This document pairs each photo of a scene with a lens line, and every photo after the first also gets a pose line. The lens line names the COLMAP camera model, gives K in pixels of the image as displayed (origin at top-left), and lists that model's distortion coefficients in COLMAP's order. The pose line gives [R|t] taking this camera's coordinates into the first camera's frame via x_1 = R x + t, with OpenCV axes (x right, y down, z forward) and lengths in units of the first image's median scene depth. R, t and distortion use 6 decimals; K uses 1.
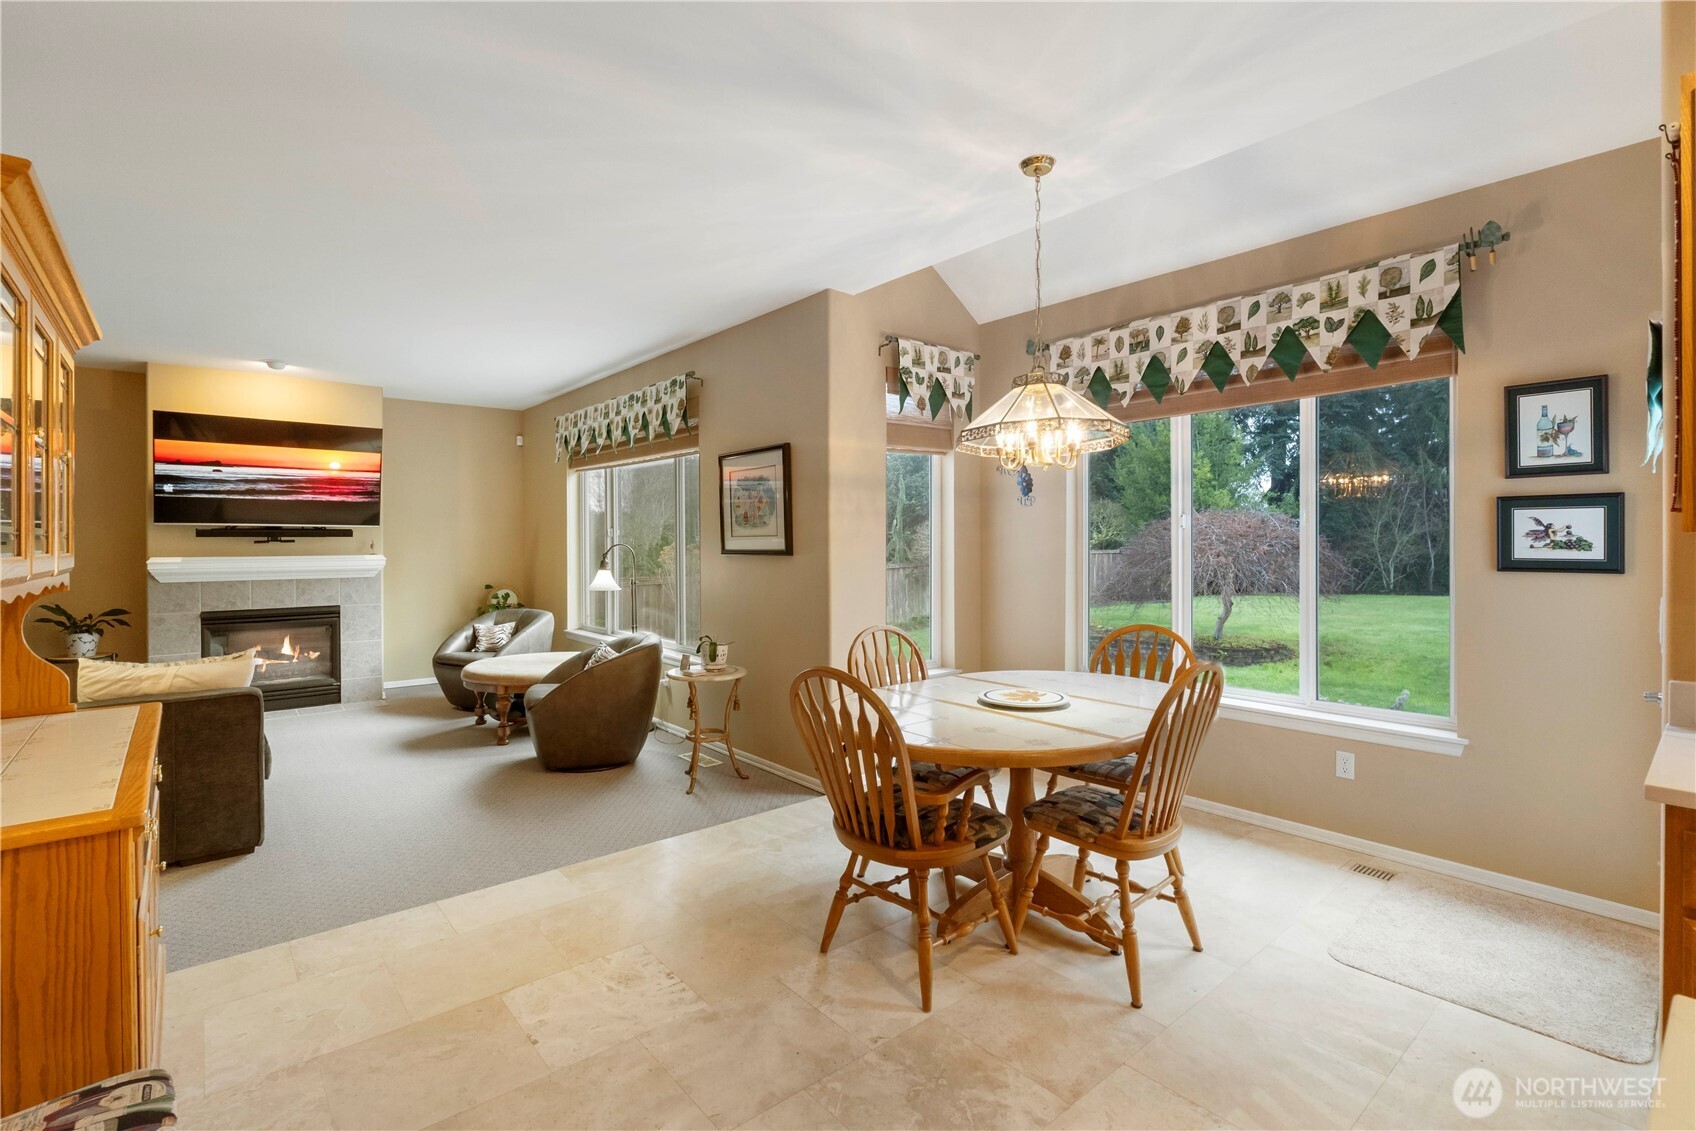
lens RADIAL K [[784.2, 0, 848.1], [0, 784.2, 548.4], [0, 0, 1]] dist [-0.002024, -0.000496]
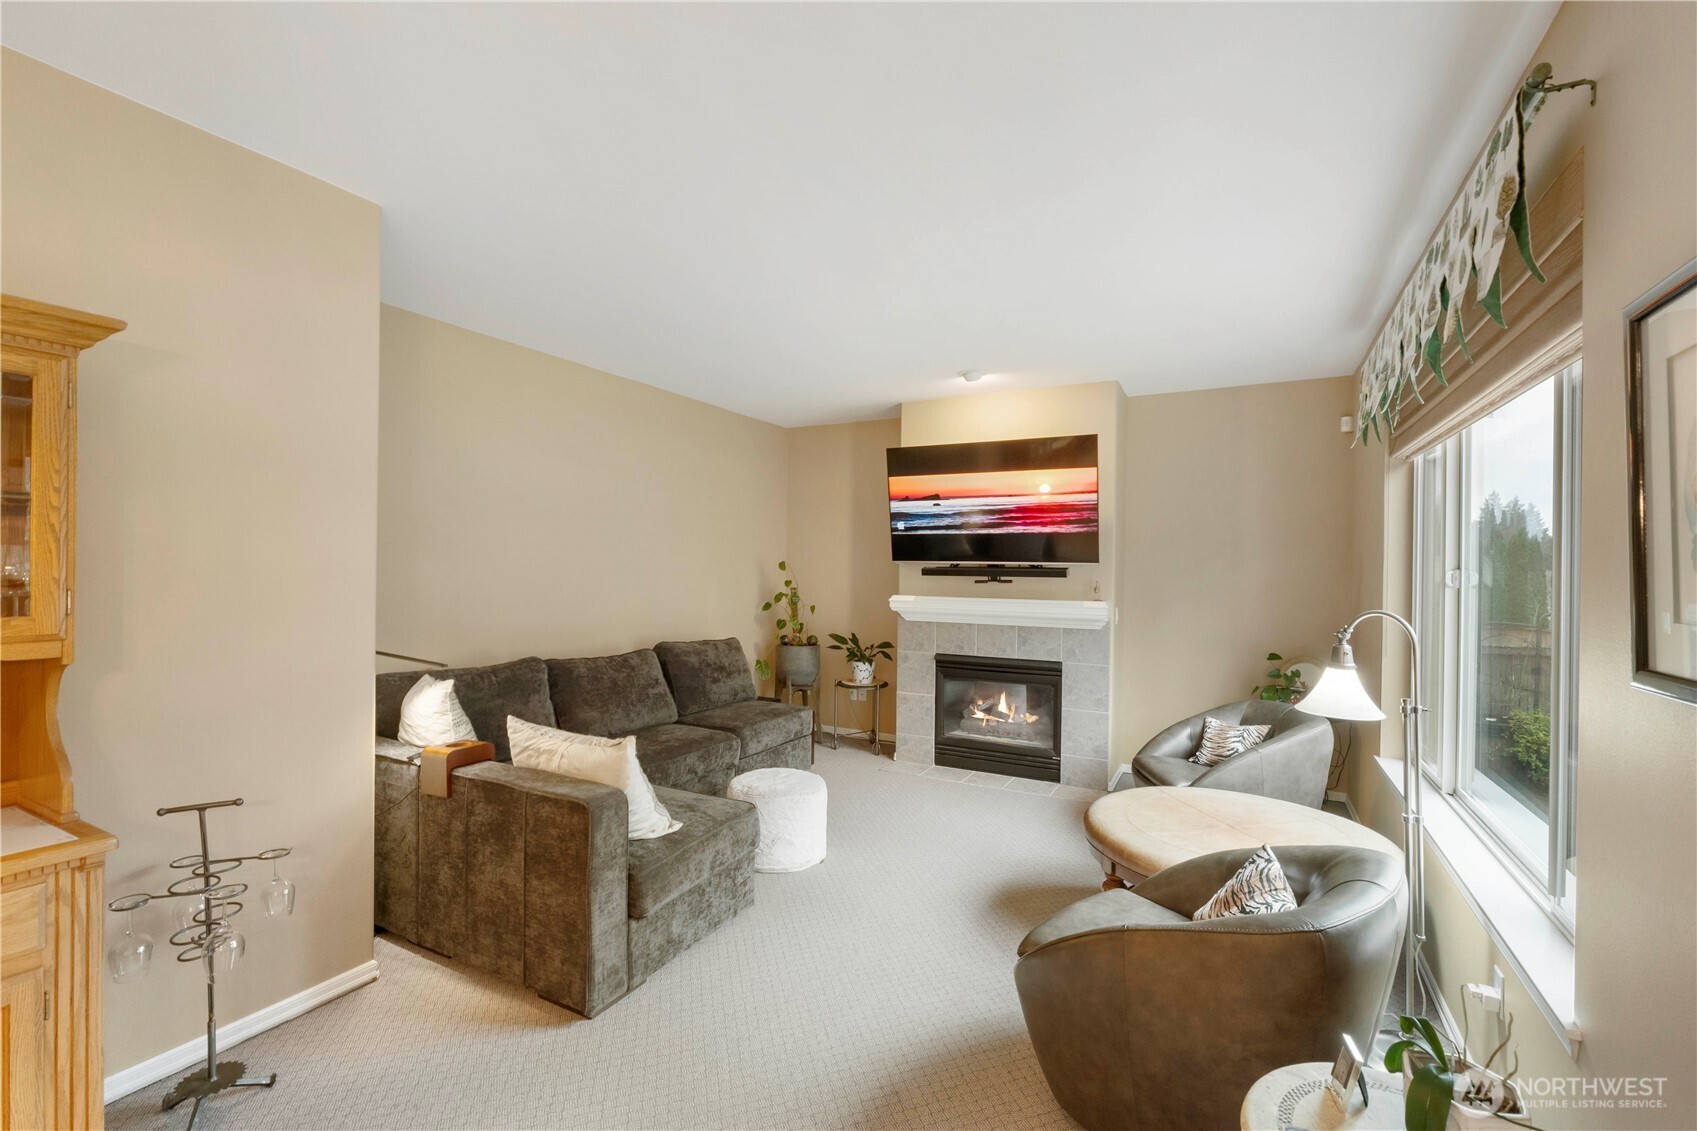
lens RADIAL K [[739.0, 0, 848.5], [0, 739.0, 565.5], [0, 0, 1]] dist [0.000061, 0.000061]
pose [[0.360500, 0.005424, -0.932743, -0.021112], [-0.021143, 0.999774, -0.002358, -0.021102], [0.932519, 0.020572, 0.360533, 0.547793]]
